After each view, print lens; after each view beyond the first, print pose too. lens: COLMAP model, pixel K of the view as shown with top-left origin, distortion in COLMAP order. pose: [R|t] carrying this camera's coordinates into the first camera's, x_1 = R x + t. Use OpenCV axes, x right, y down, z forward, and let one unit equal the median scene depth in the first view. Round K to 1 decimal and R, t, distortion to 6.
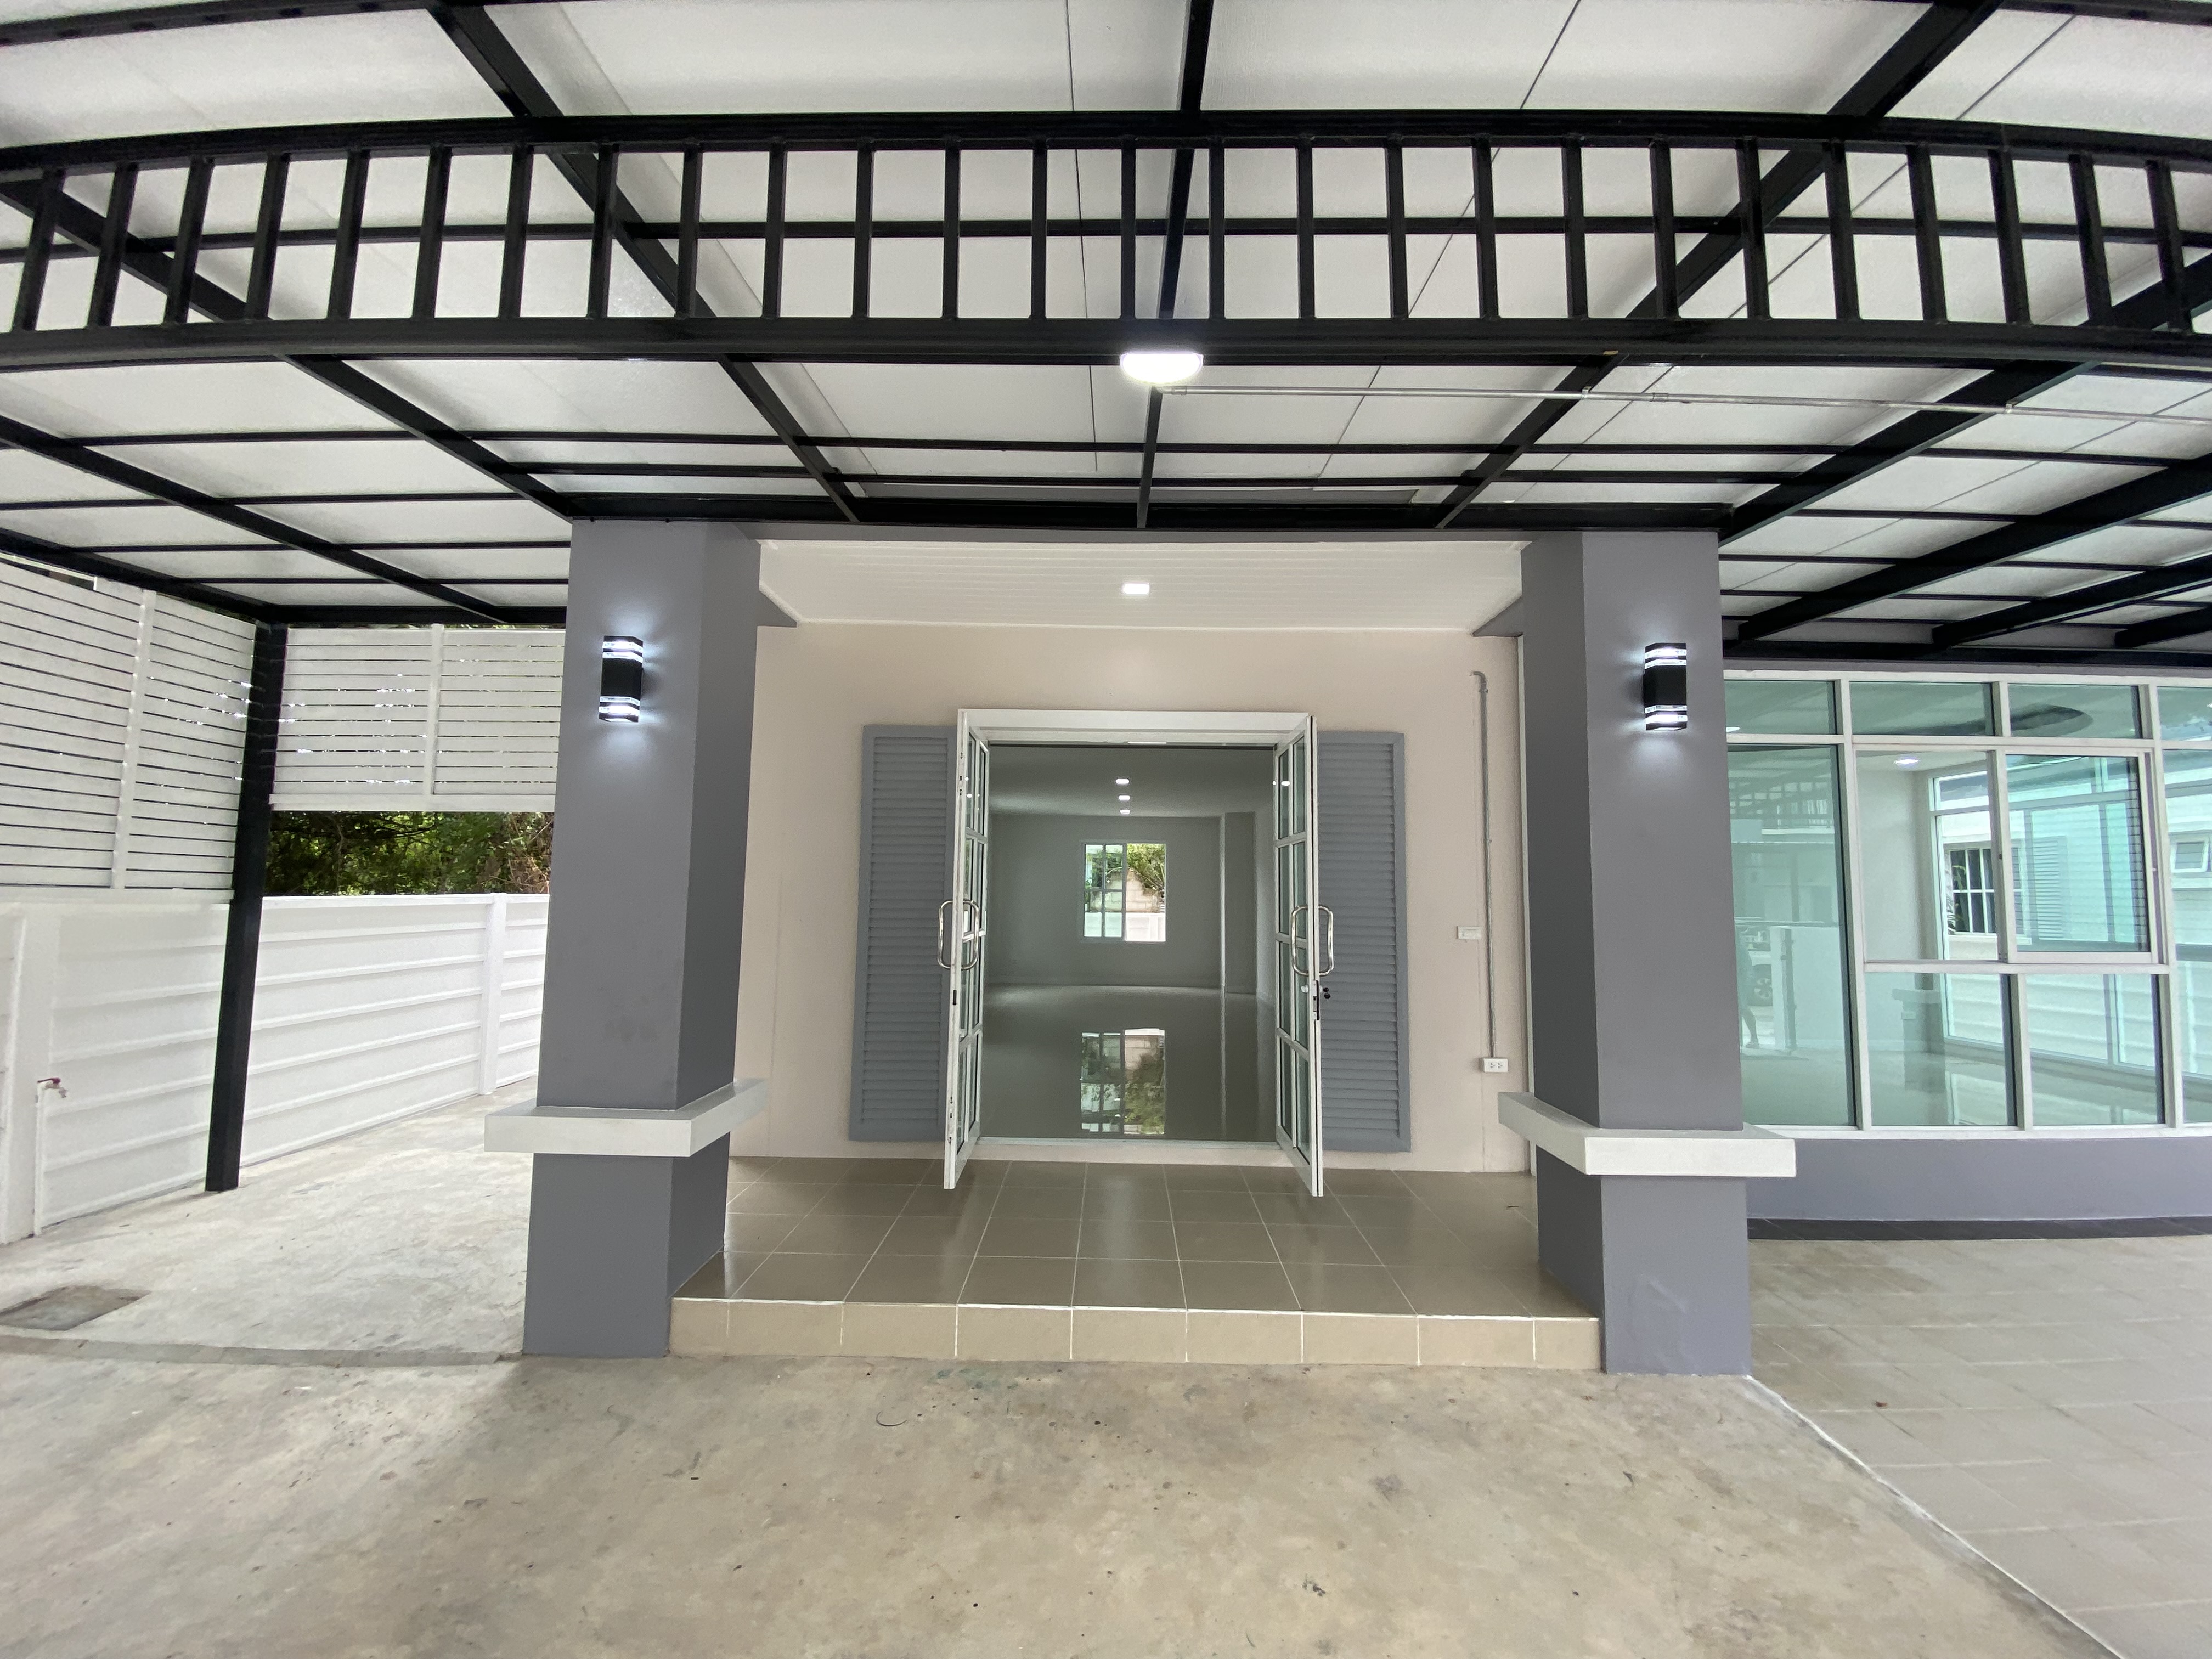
lens RADIAL K [[922.9, 0, 1094.2], [0, 922.9, 806.0], [0, 0, 1]] dist [-0.000810, -0.012637]
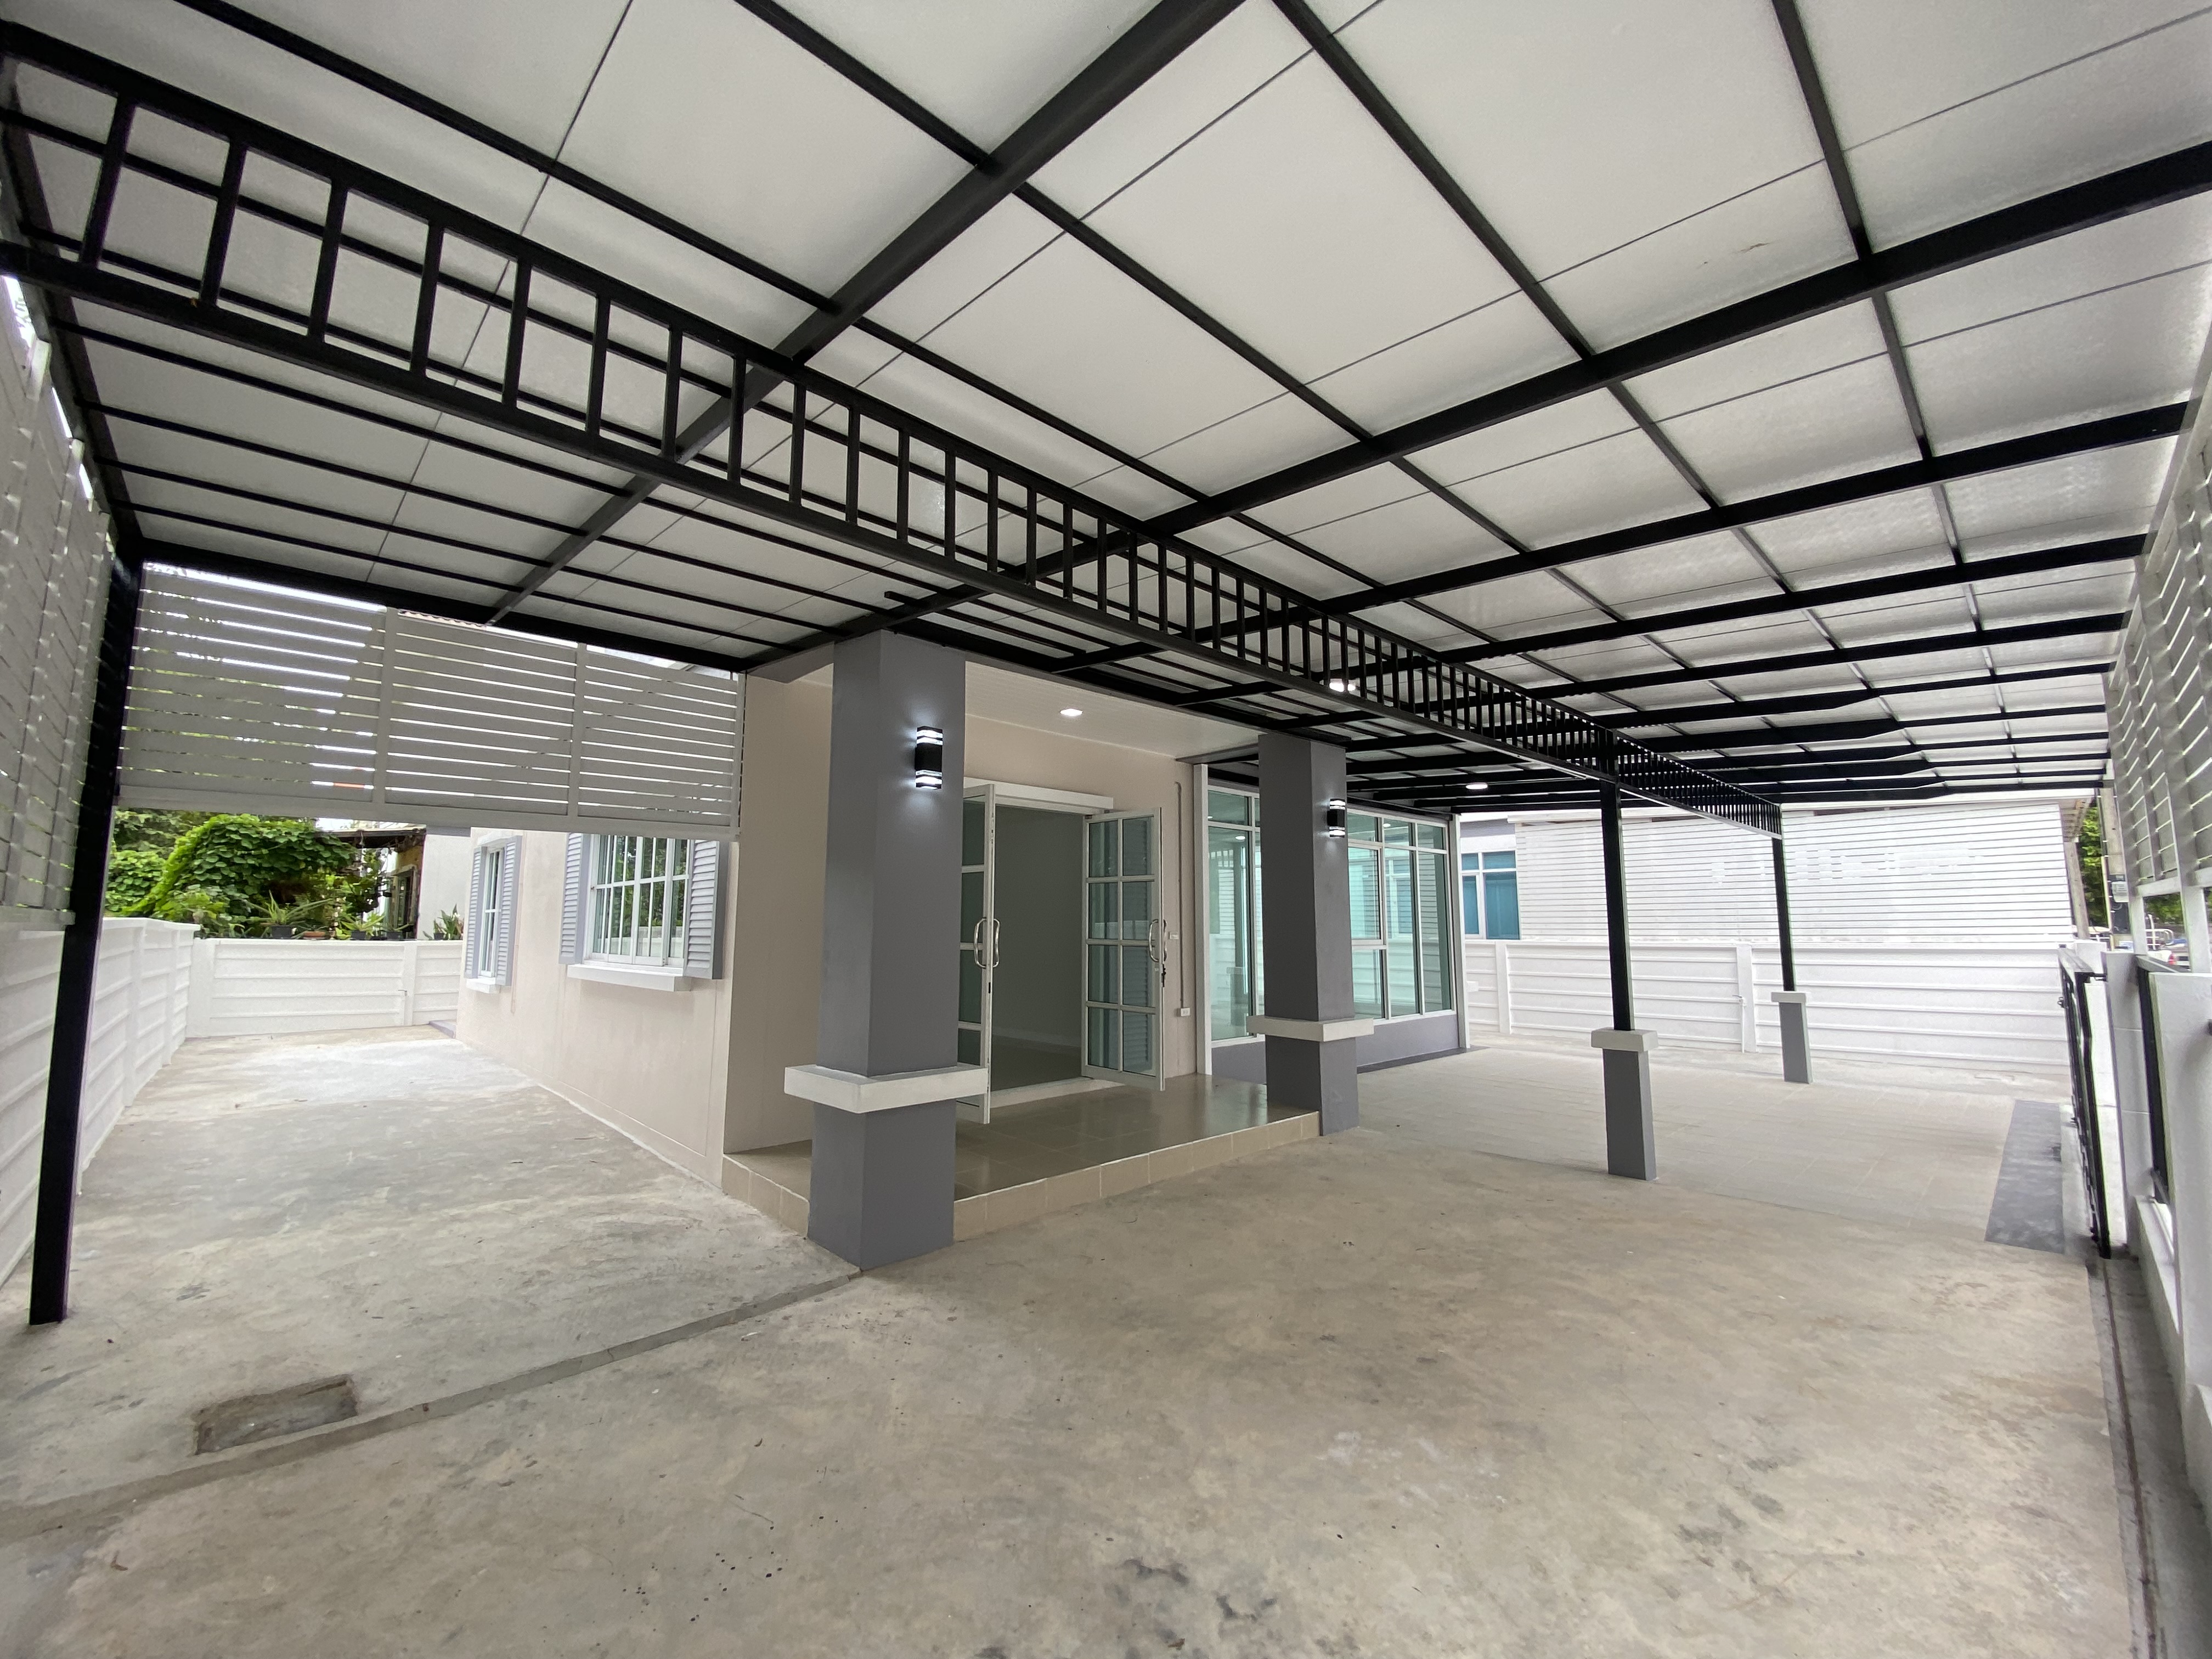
lens RADIAL K [[922.9, 0, 1094.2], [0, 922.9, 806.0], [0, 0, 1]] dist [-0.000810, -0.012637]
pose [[0.708336, 0.080276, 0.701296, -1.336008], [-0.053642, 0.996761, -0.059916, 0.010939], [-0.703835, 0.004822, 0.710347, -0.144618]]
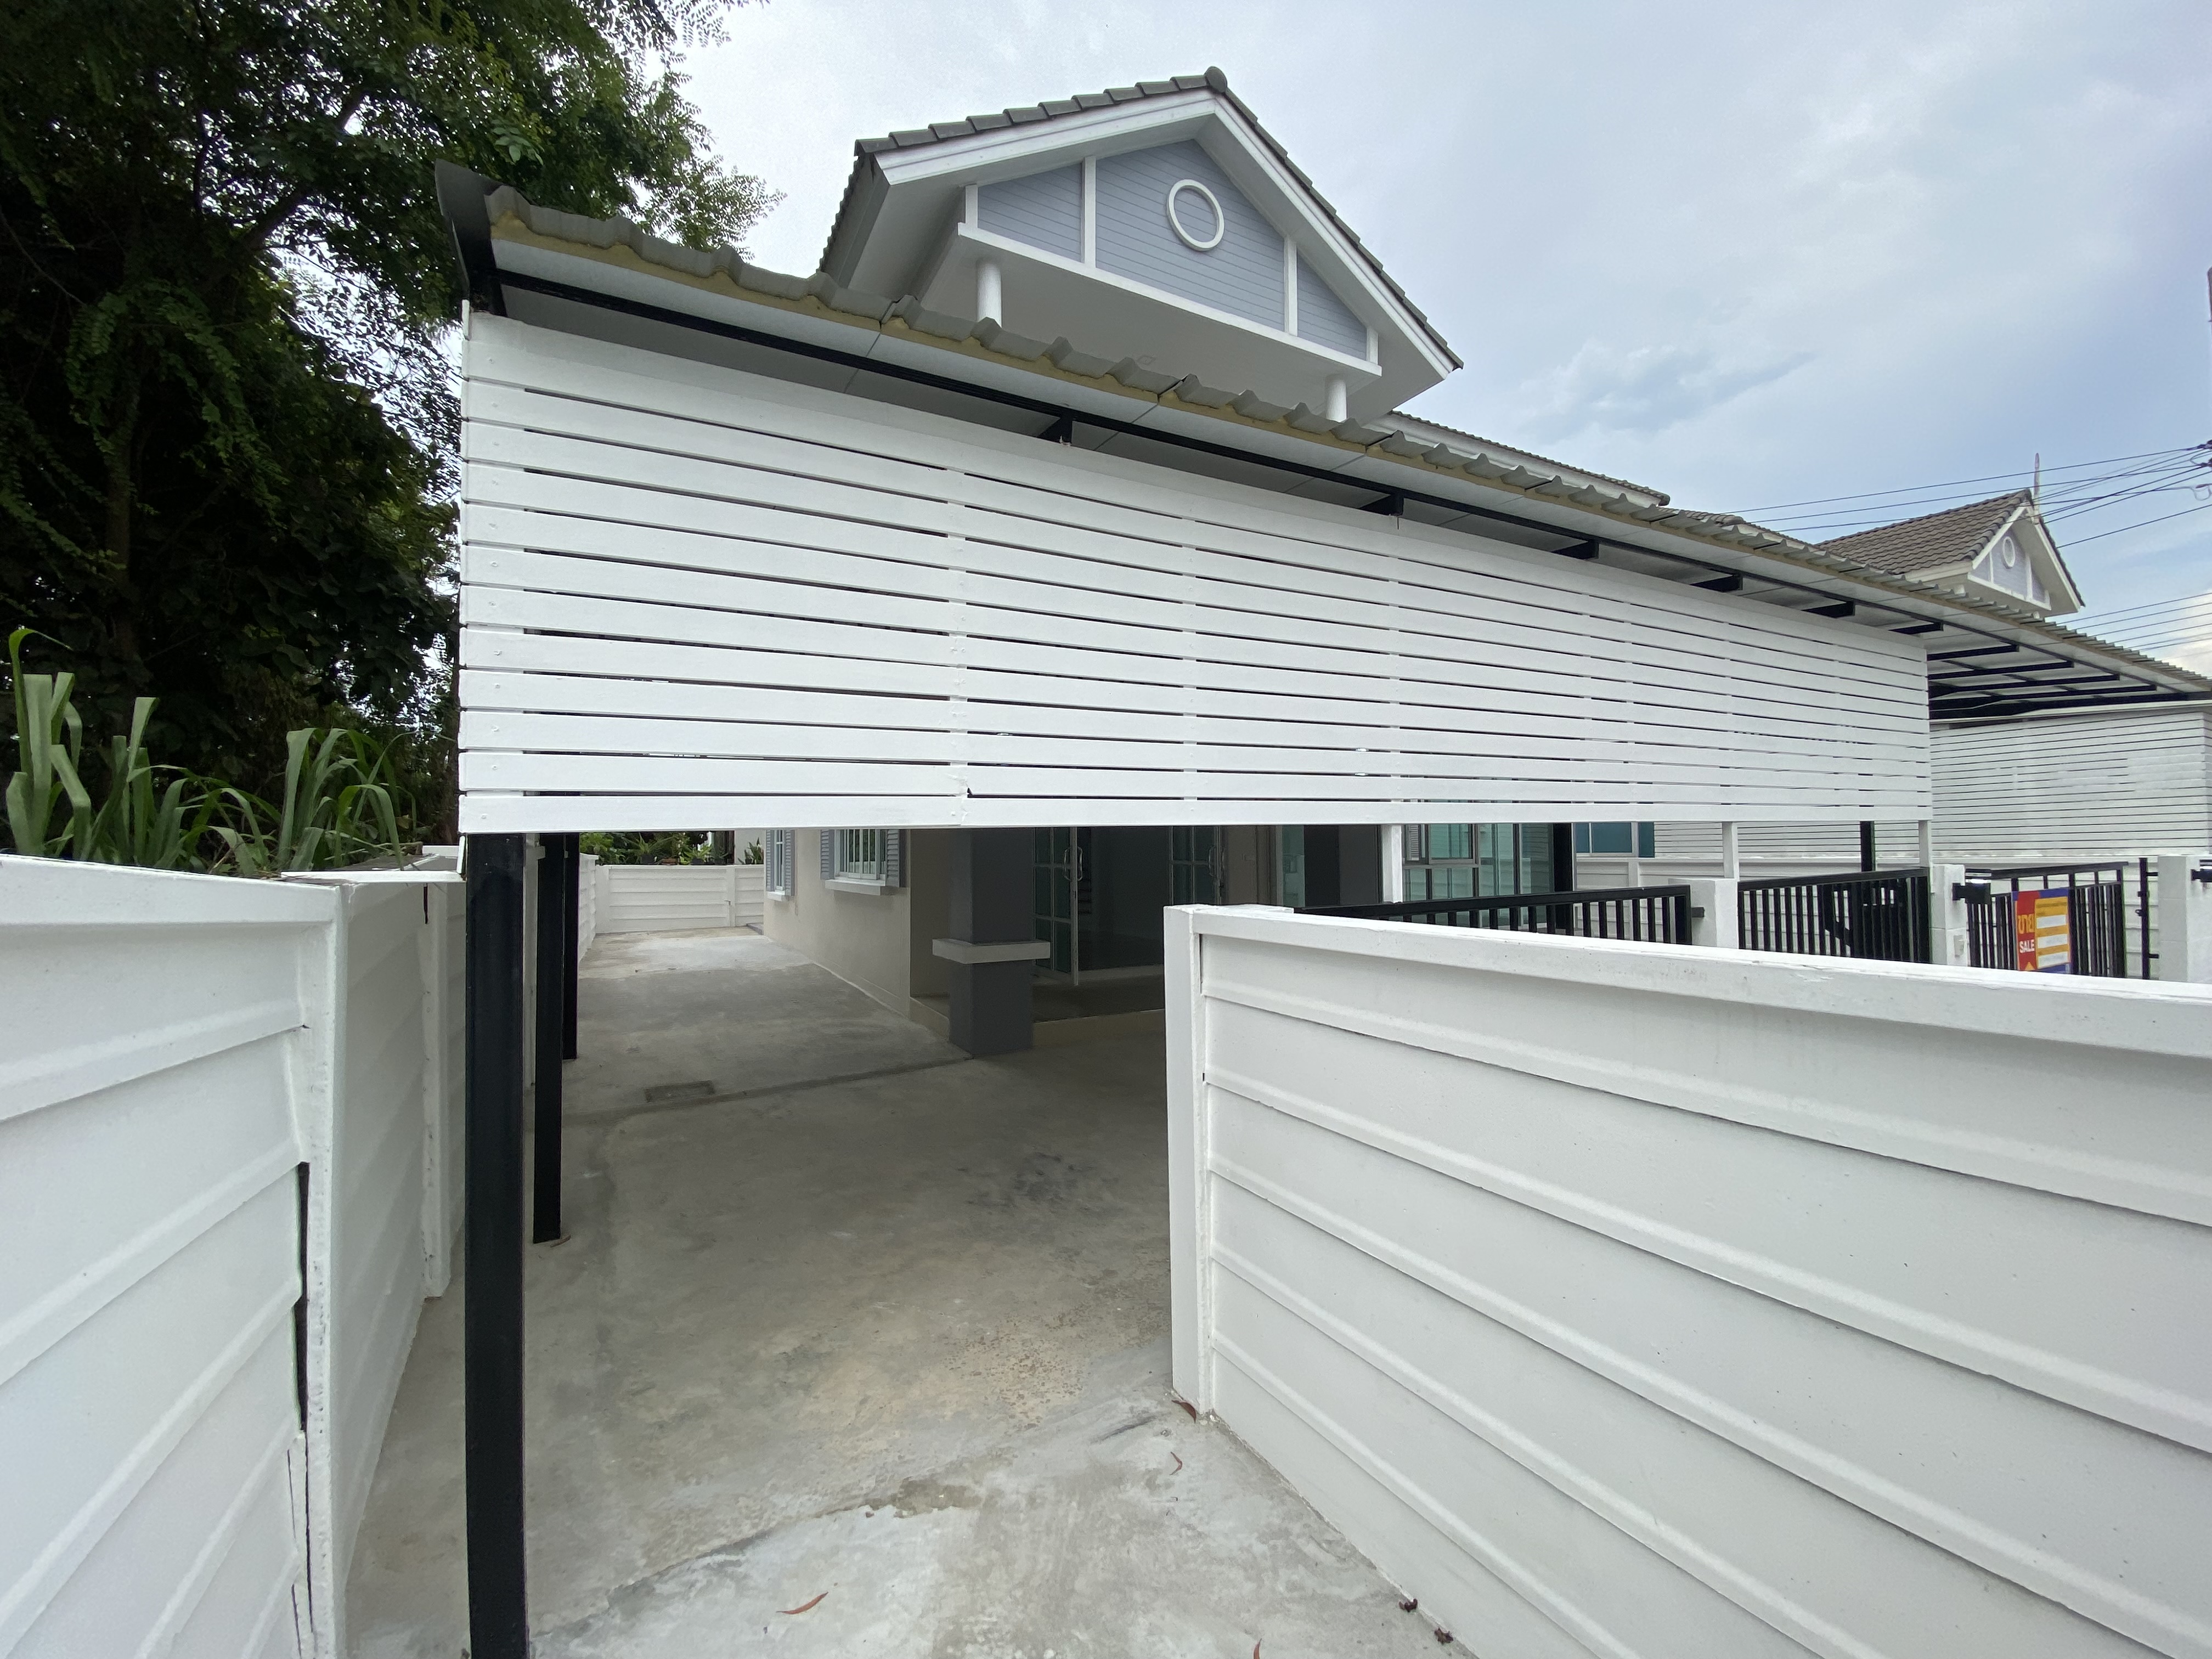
lens RADIAL K [[922.9, 0, 1094.2], [0, 922.9, 806.0], [0, 0, 1]] dist [-0.000810, -0.012637]
pose [[0.866932, 0.002132, 0.498423, -1.436317], [-0.022430, 0.999145, 0.034740, -0.064574], [-0.497922, -0.041297, 0.866238, -0.931397]]
